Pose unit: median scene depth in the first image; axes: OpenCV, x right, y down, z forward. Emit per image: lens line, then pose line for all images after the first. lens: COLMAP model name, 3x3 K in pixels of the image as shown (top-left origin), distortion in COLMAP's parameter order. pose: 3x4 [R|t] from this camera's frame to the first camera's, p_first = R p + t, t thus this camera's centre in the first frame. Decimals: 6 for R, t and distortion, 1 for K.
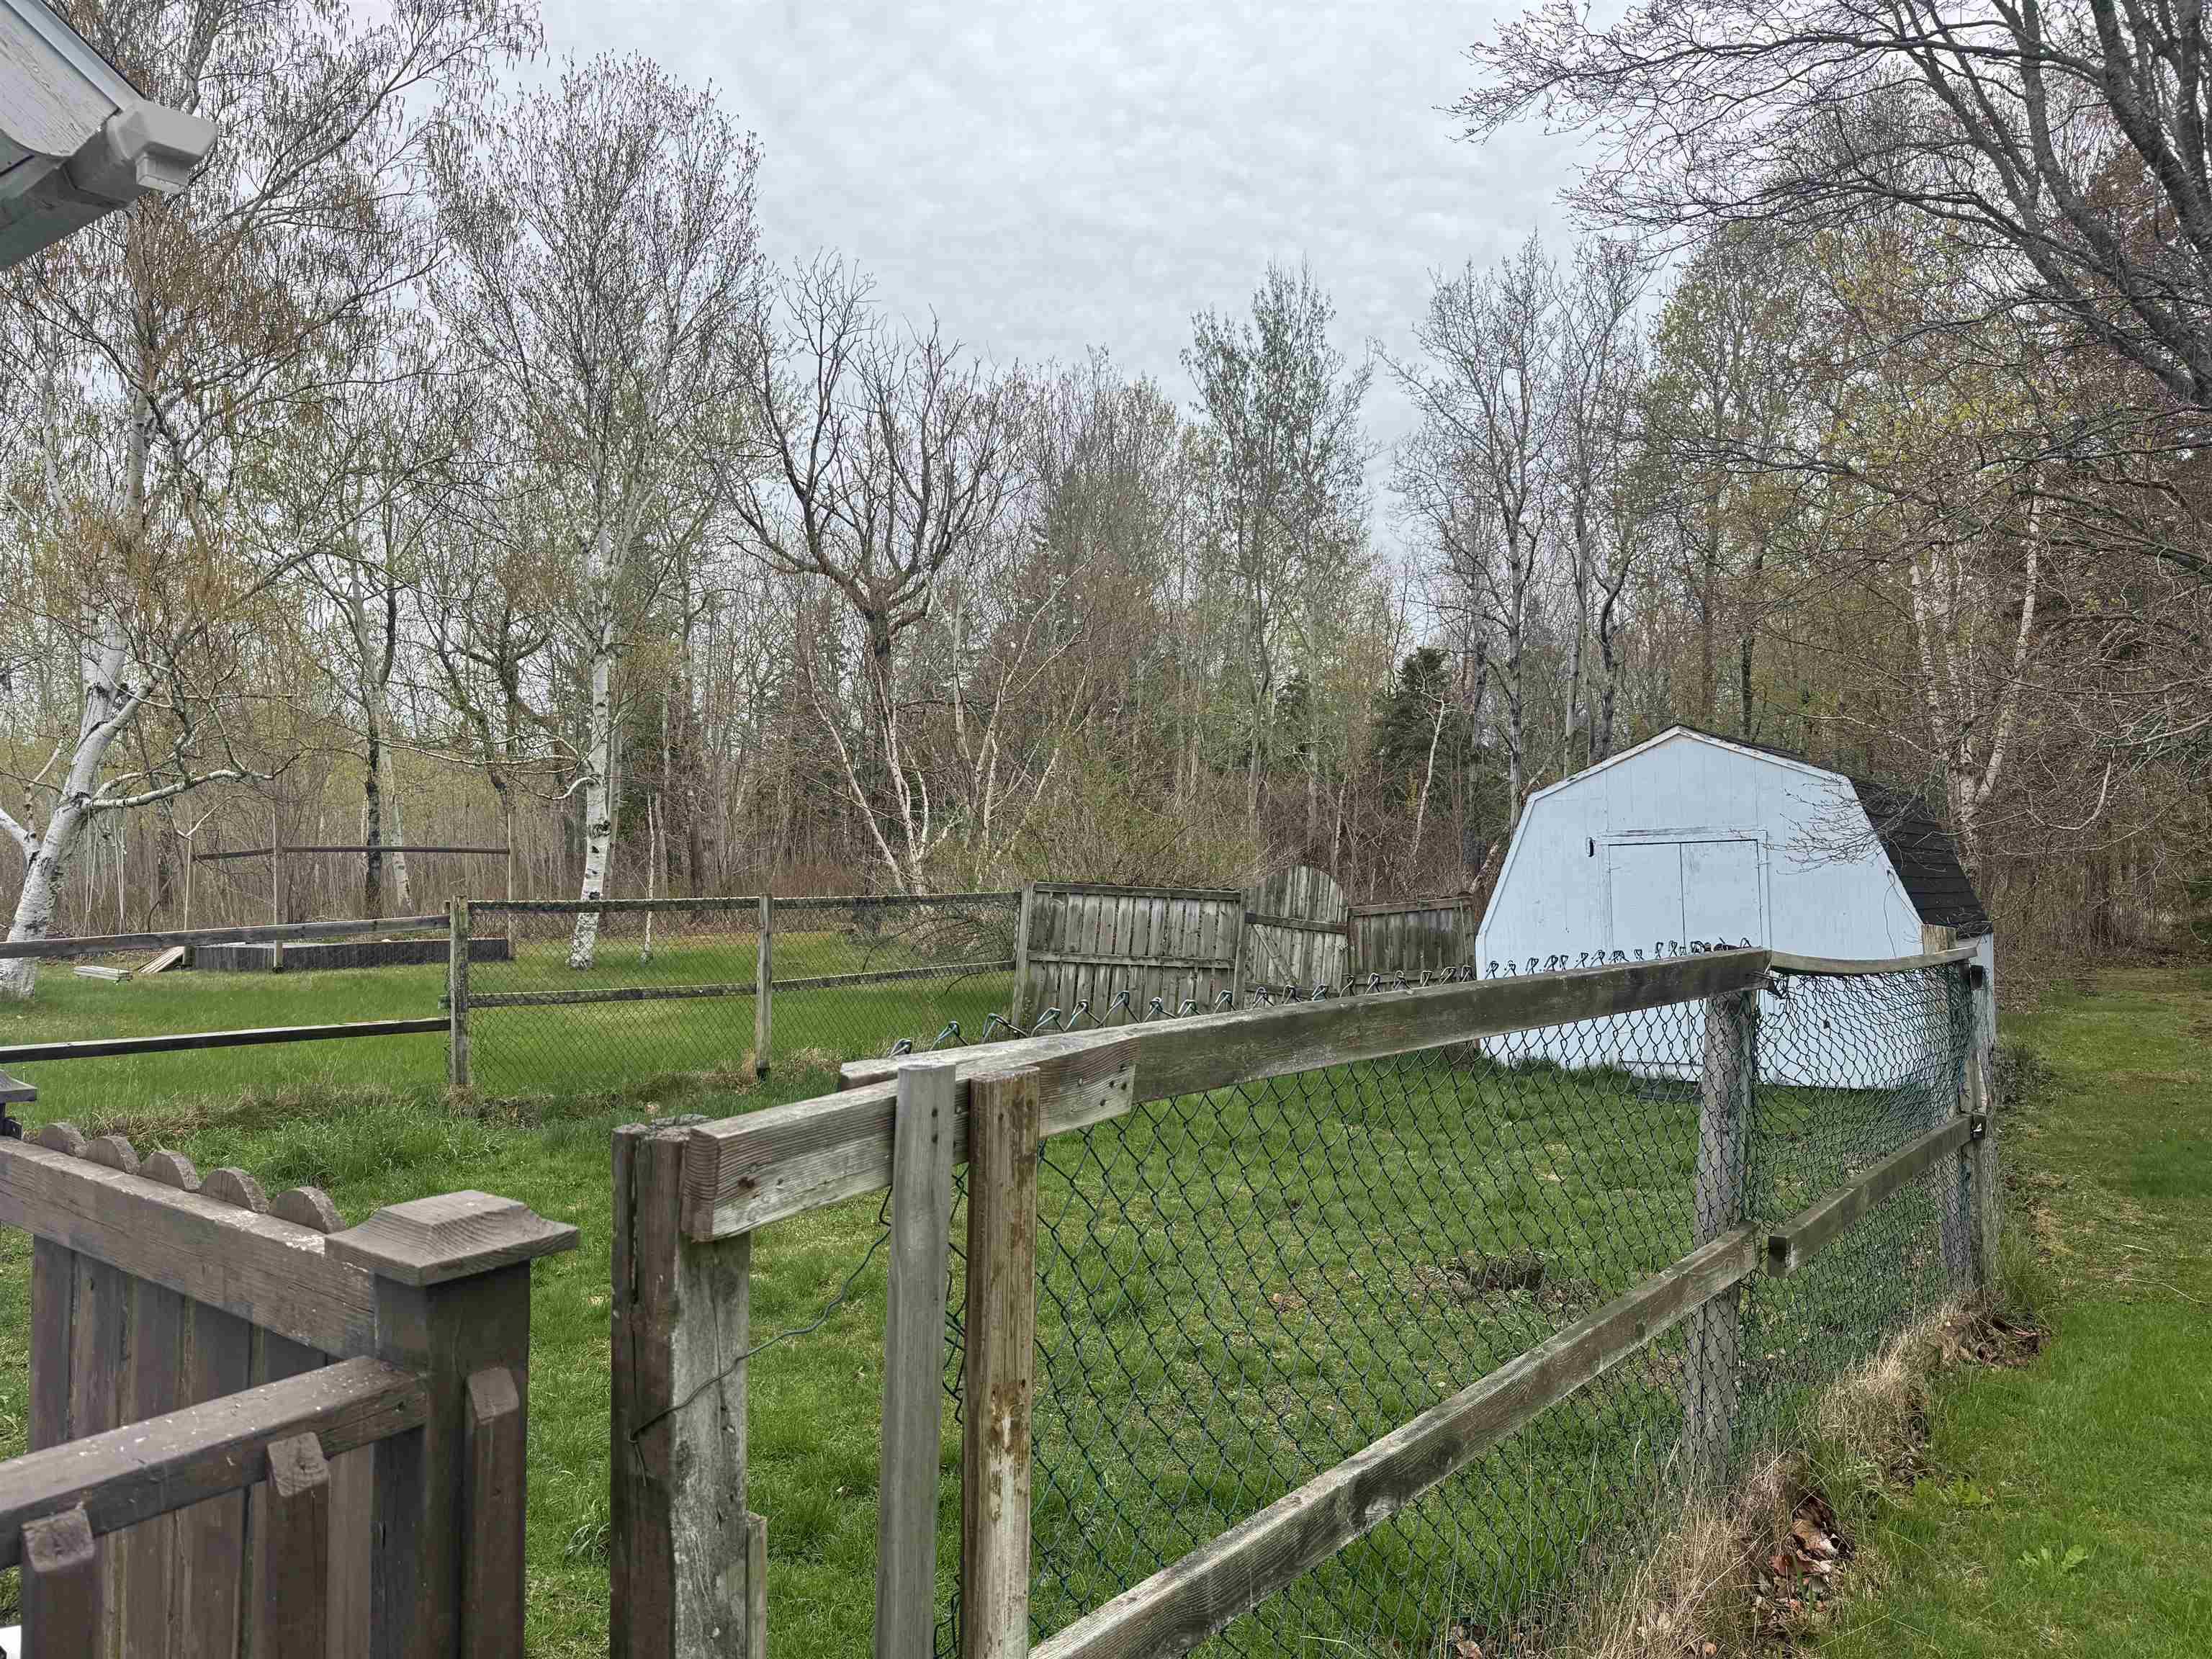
lens RADIAL K [[1561.6, 0, 1114.2], [0, 1561.6, 812.3], [0, 0, 1]] dist [0.041558, -0.053306]
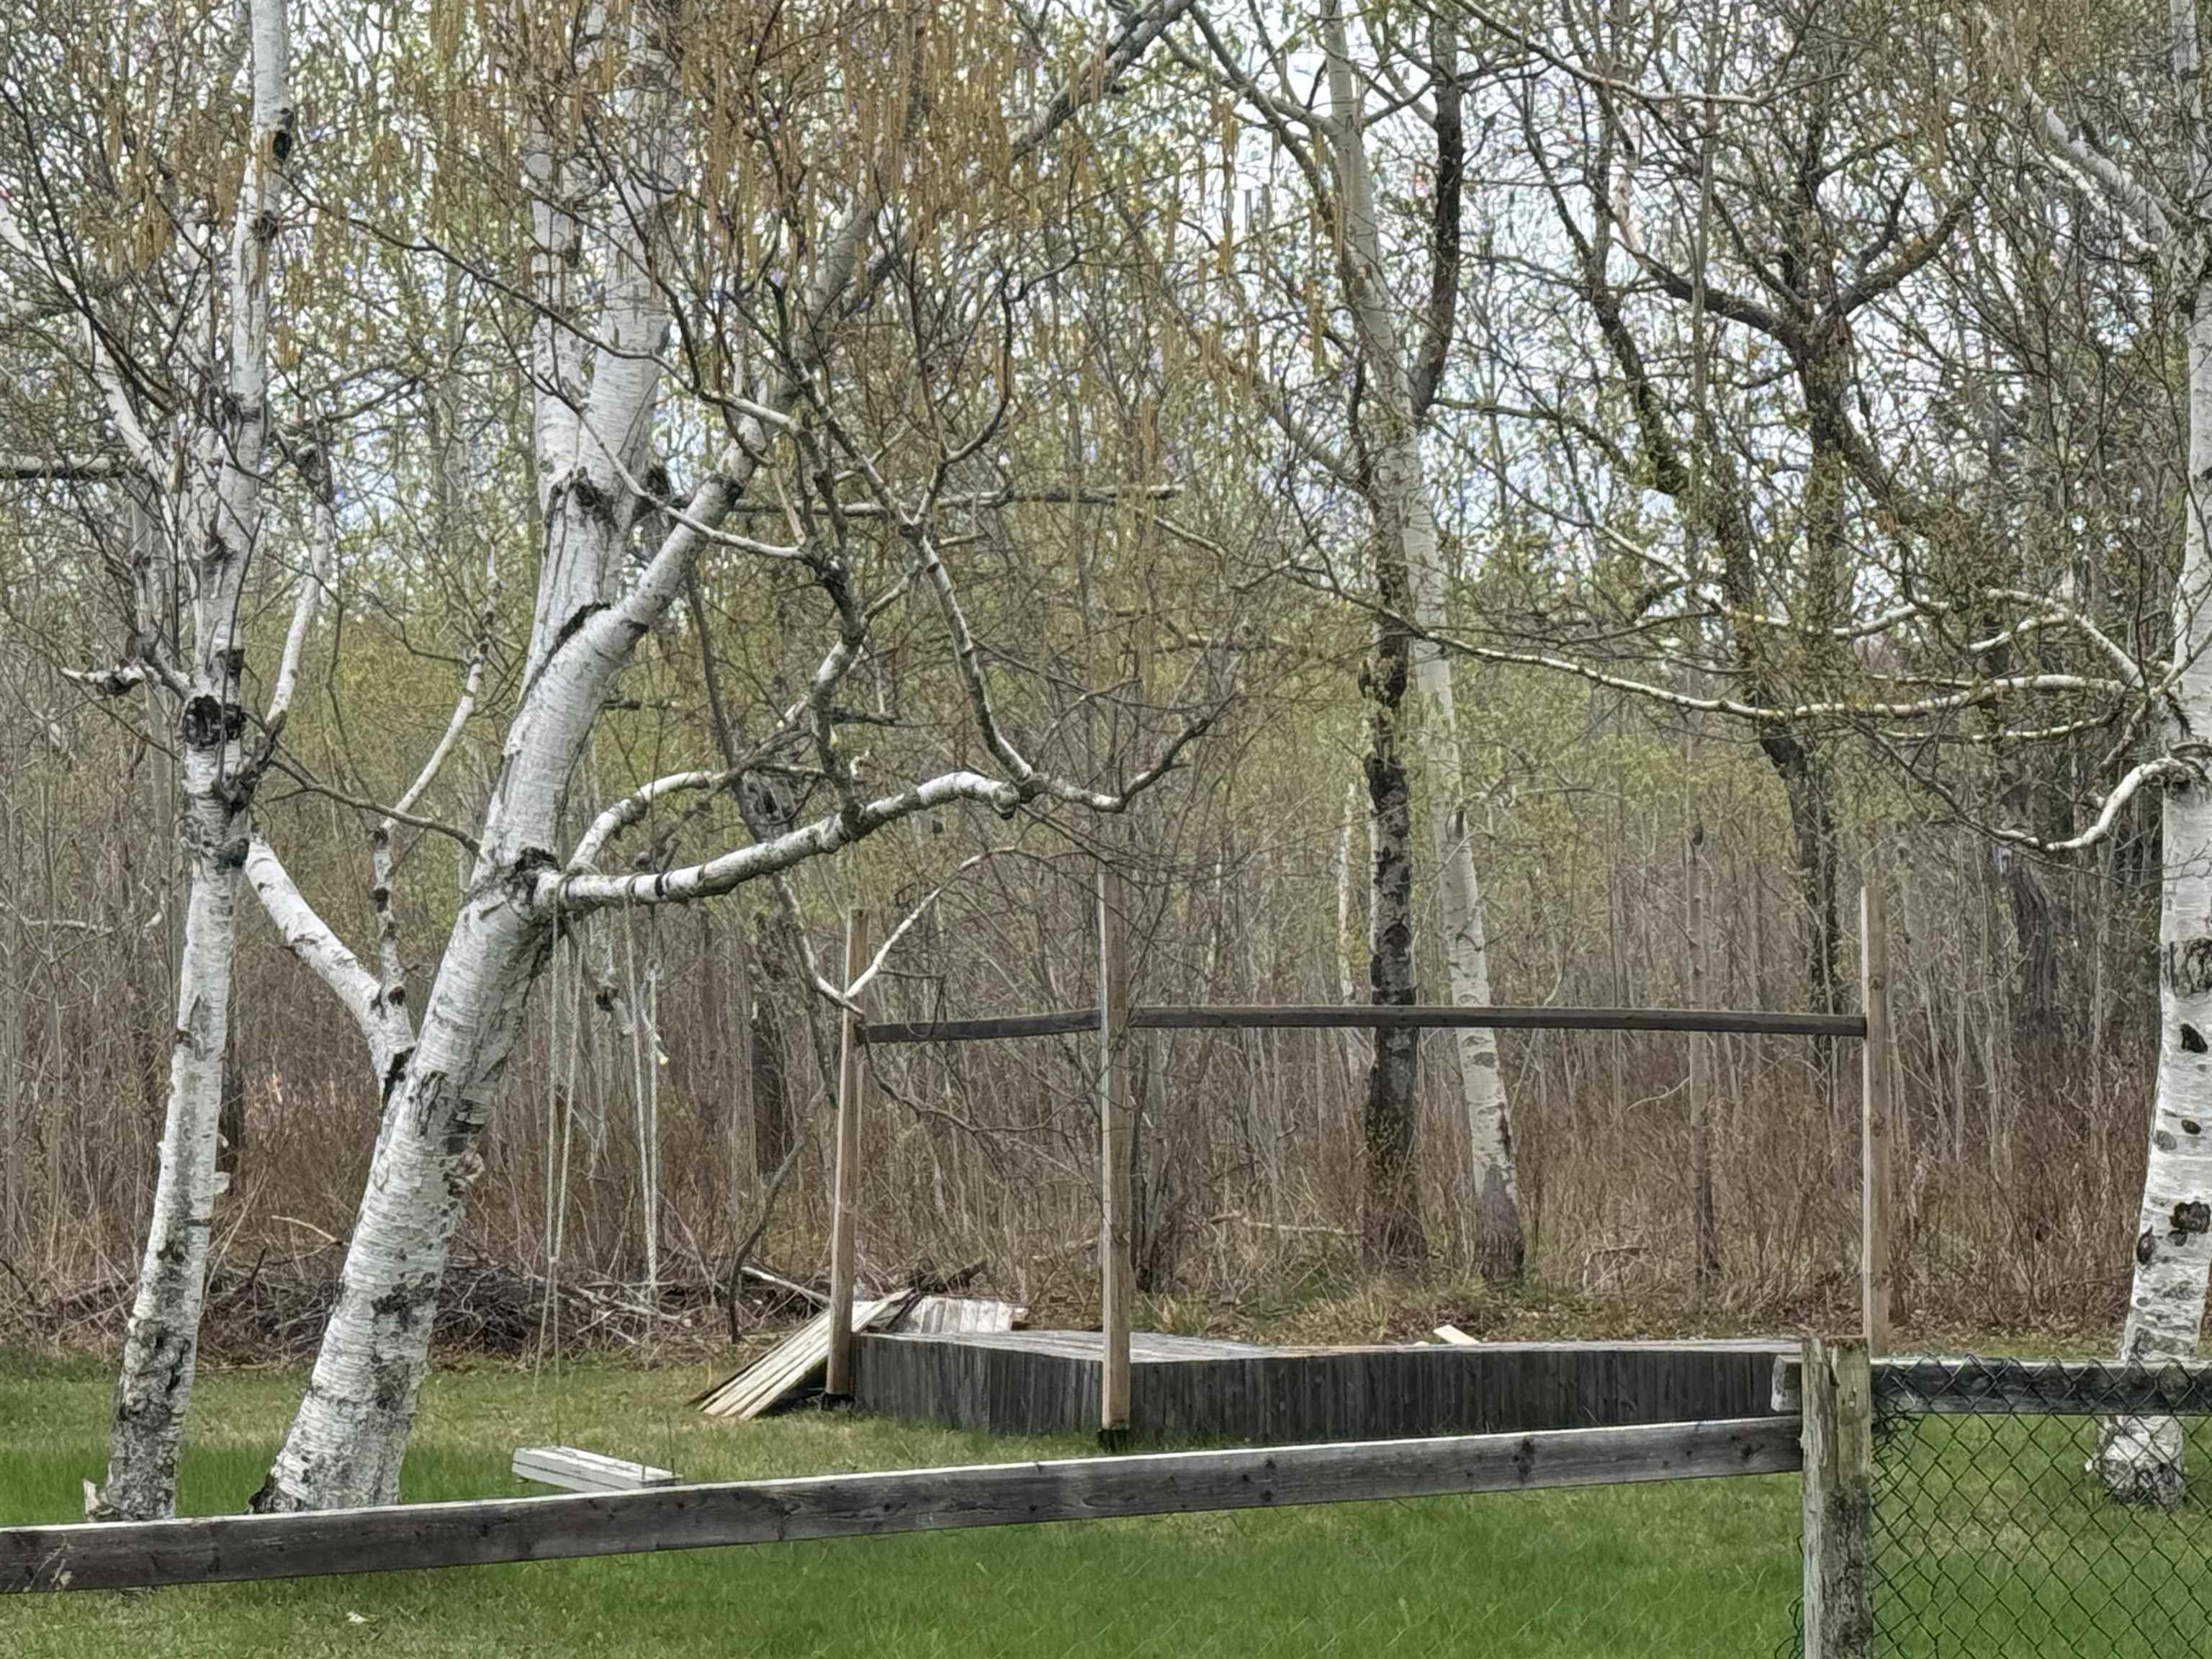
lens RADIAL K [[5797.8, 0, 1107.5], [0, 5797.8, 829.1], [0, 0, 1]] dist [-0.033778, 0.773554]
pose [[0.885200, -0.002499, -0.465204, -0.064505], [0.002977, 0.999996, 0.000291, -0.016080], [0.465202, -0.001643, 0.885203, 0.101957]]
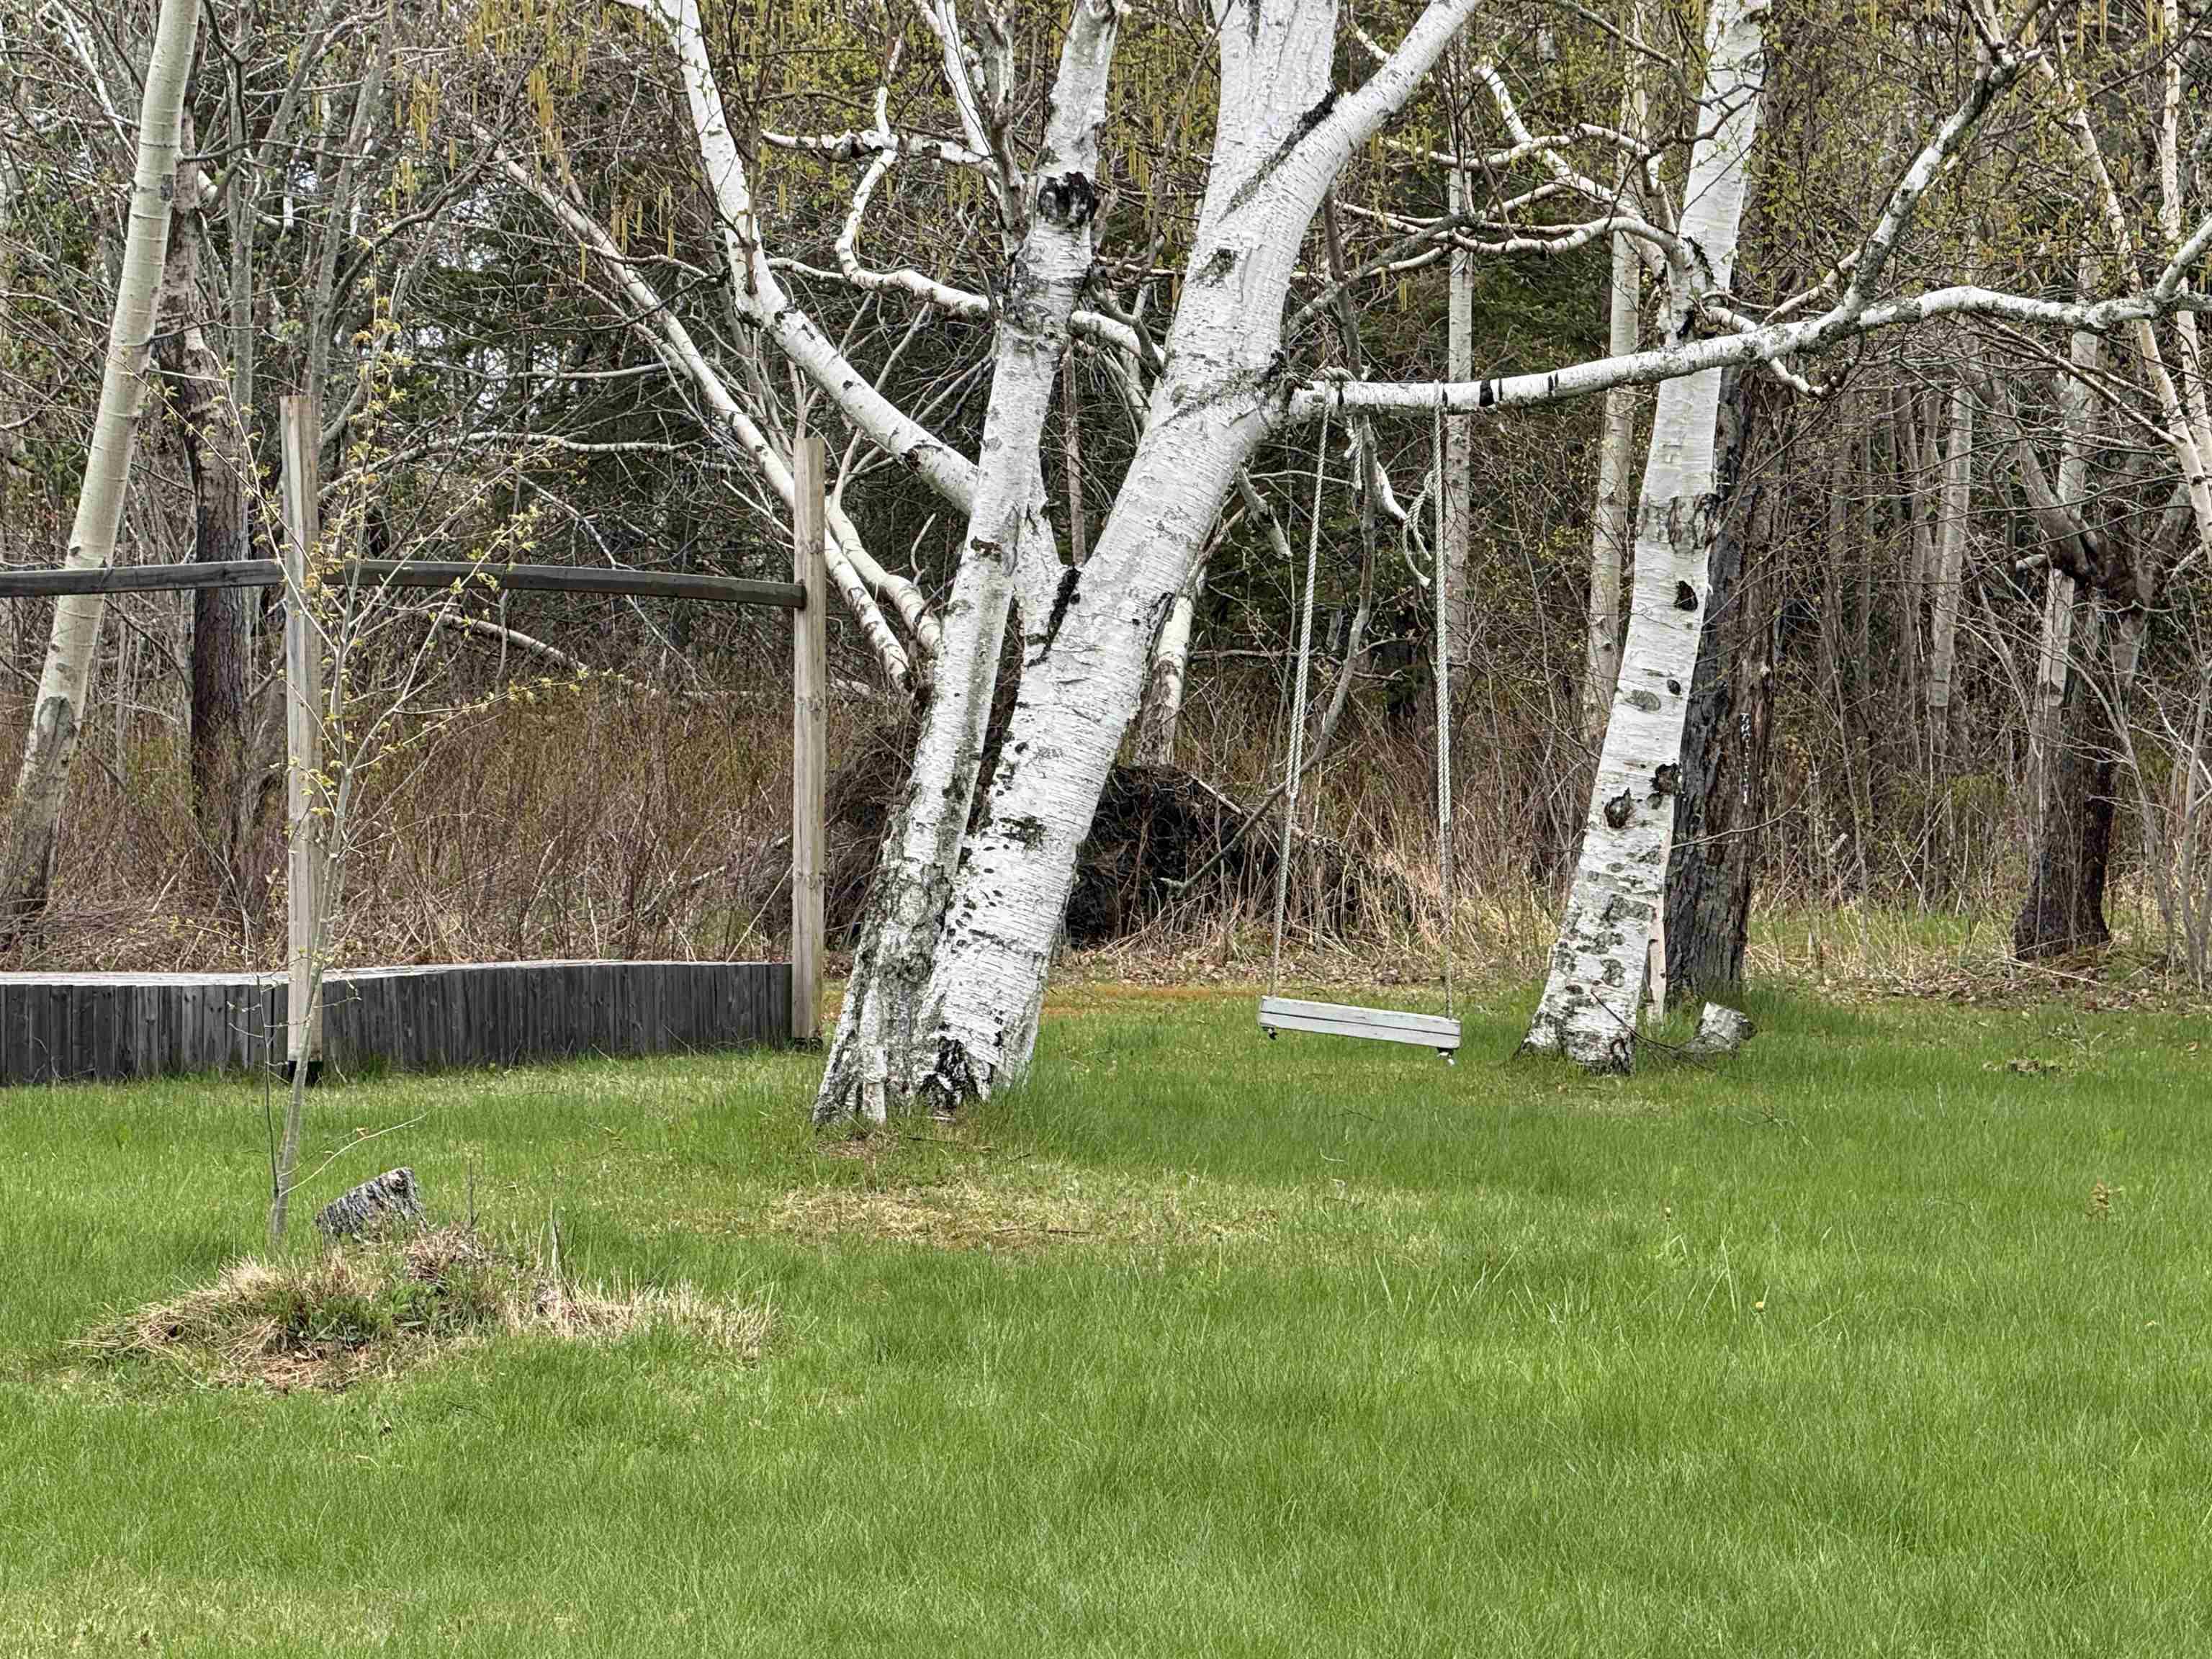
lens RADIAL K [[8022.3, 0, 1105.2], [0, 8022.3, 830.1], [0, 0, 1]] dist [0.059325, -6.790606]
pose [[0.976928, 0.013813, 0.213123, -0.988727], [-0.023759, 0.998741, 0.044179, 0.009551], [-0.212244, -0.048224, 0.976026, -0.342206]]
